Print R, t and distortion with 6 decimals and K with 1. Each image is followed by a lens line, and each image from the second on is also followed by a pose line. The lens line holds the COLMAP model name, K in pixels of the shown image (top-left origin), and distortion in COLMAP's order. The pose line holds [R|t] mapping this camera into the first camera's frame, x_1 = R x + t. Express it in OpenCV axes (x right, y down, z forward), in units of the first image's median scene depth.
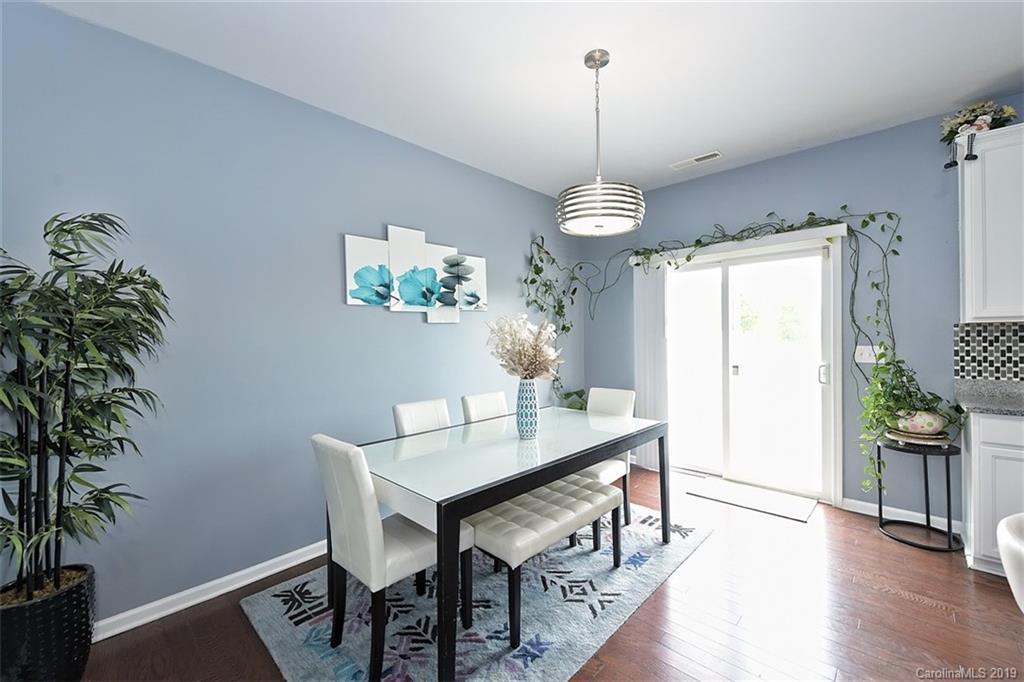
lens RADIAL K [[416.3, 0, 512.0], [0, 416.3, 338.1], [0, 0, 1]] dist [-0.000033, -0.001161]
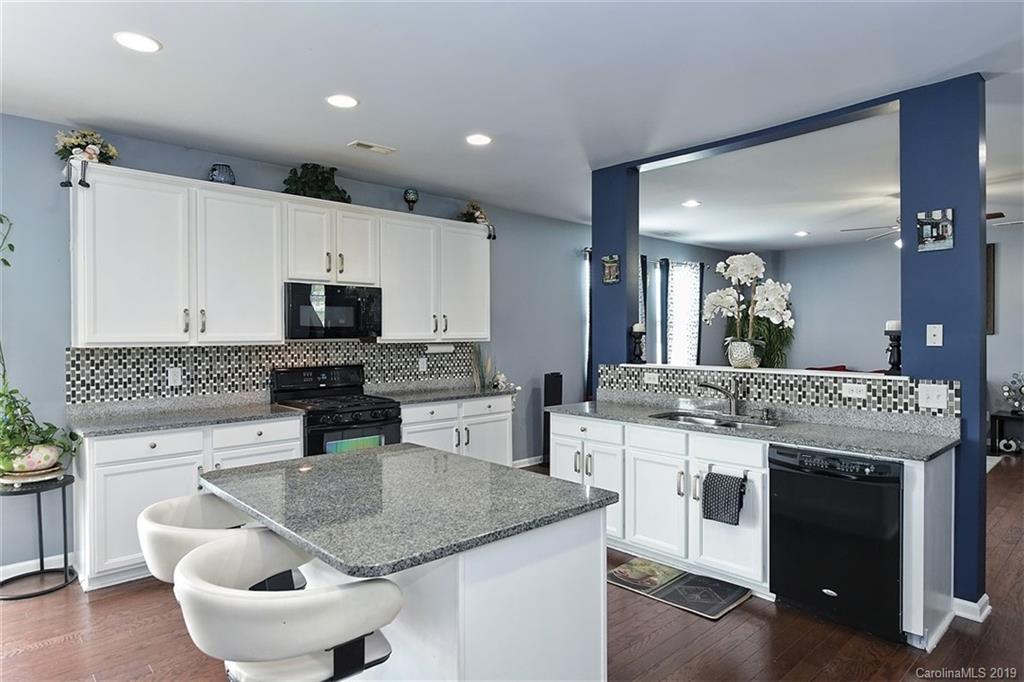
lens RADIAL K [[586.4, 0, 524.9], [0, 586.4, 336.5], [0, 0, 1]] dist [-0.003249, -0.001800]
pose [[0.050152, 0.002791, 0.998738, -0.230760], [0.002956, 0.999991, -0.002942, -0.052935], [-0.998737, 0.003100, 0.050143, -0.124185]]
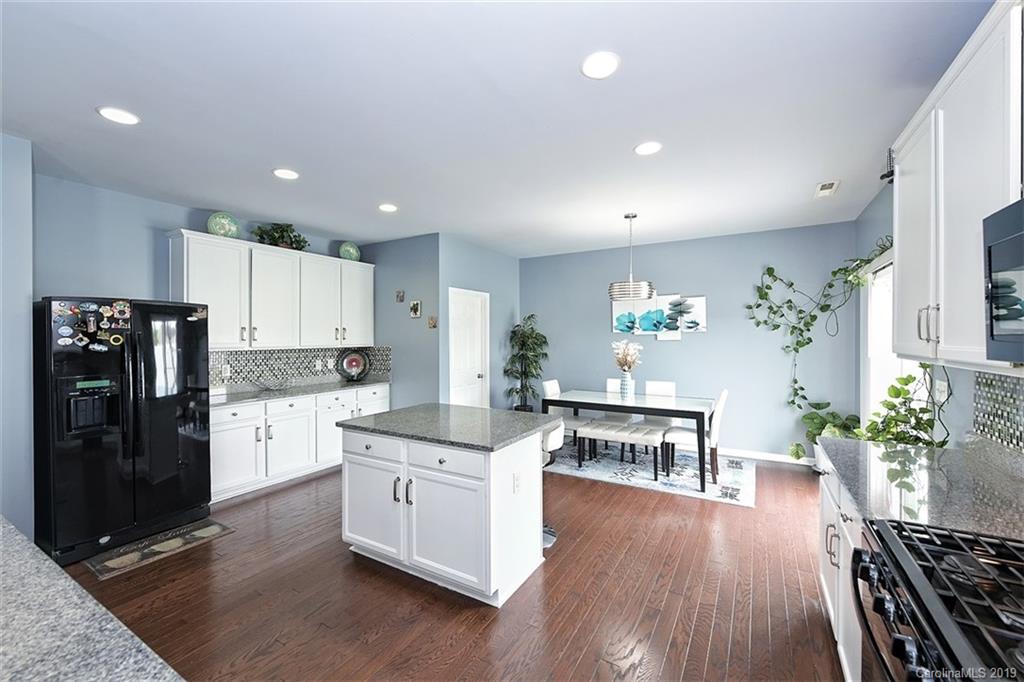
lens RADIAL K [[416.3, 0, 515.7], [0, 416.3, 344.6], [0, 0, 1]] dist [-0.000033, -0.001161]
pose [[0.228410, 0.026283, -0.973210, 1.649717], [0.002615, 0.999615, 0.027610, -0.082039], [0.973561, -0.008852, 0.228254, -0.006263]]
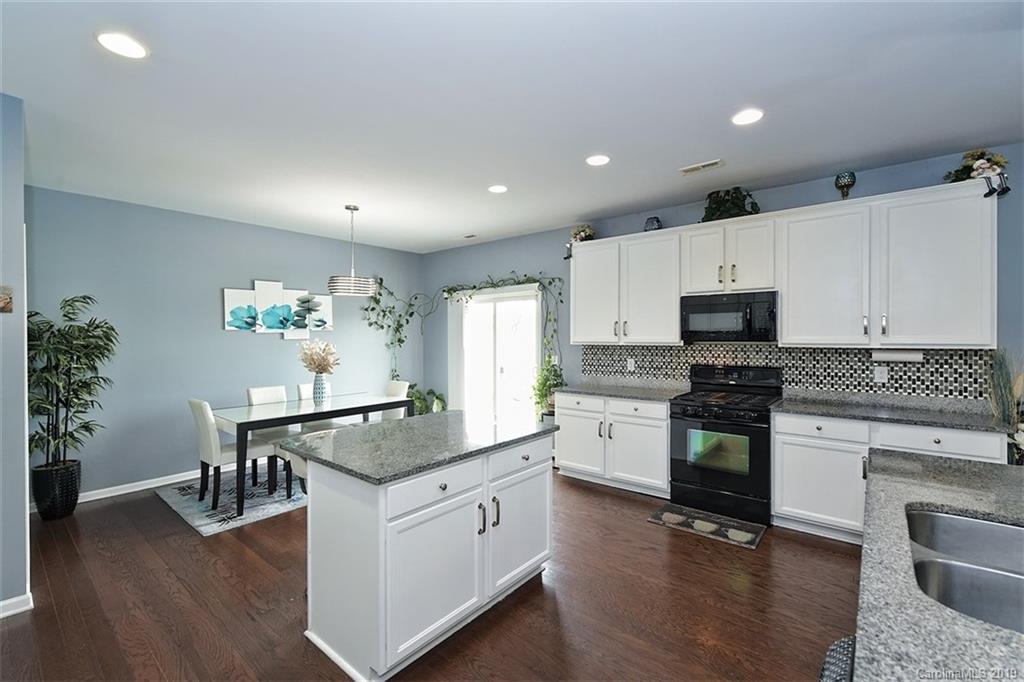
lens RADIAL K [[443.4, 0, 512.4], [0, 443.4, 338.9], [0, 0, 1]] dist [-0.001192, -0.001047]
pose [[0.997536, 0.008316, 0.069656, 0.640831], [-0.008485, 0.999962, 0.002133, -0.058846], [-0.069635, -0.002718, 0.997569, -0.871849]]
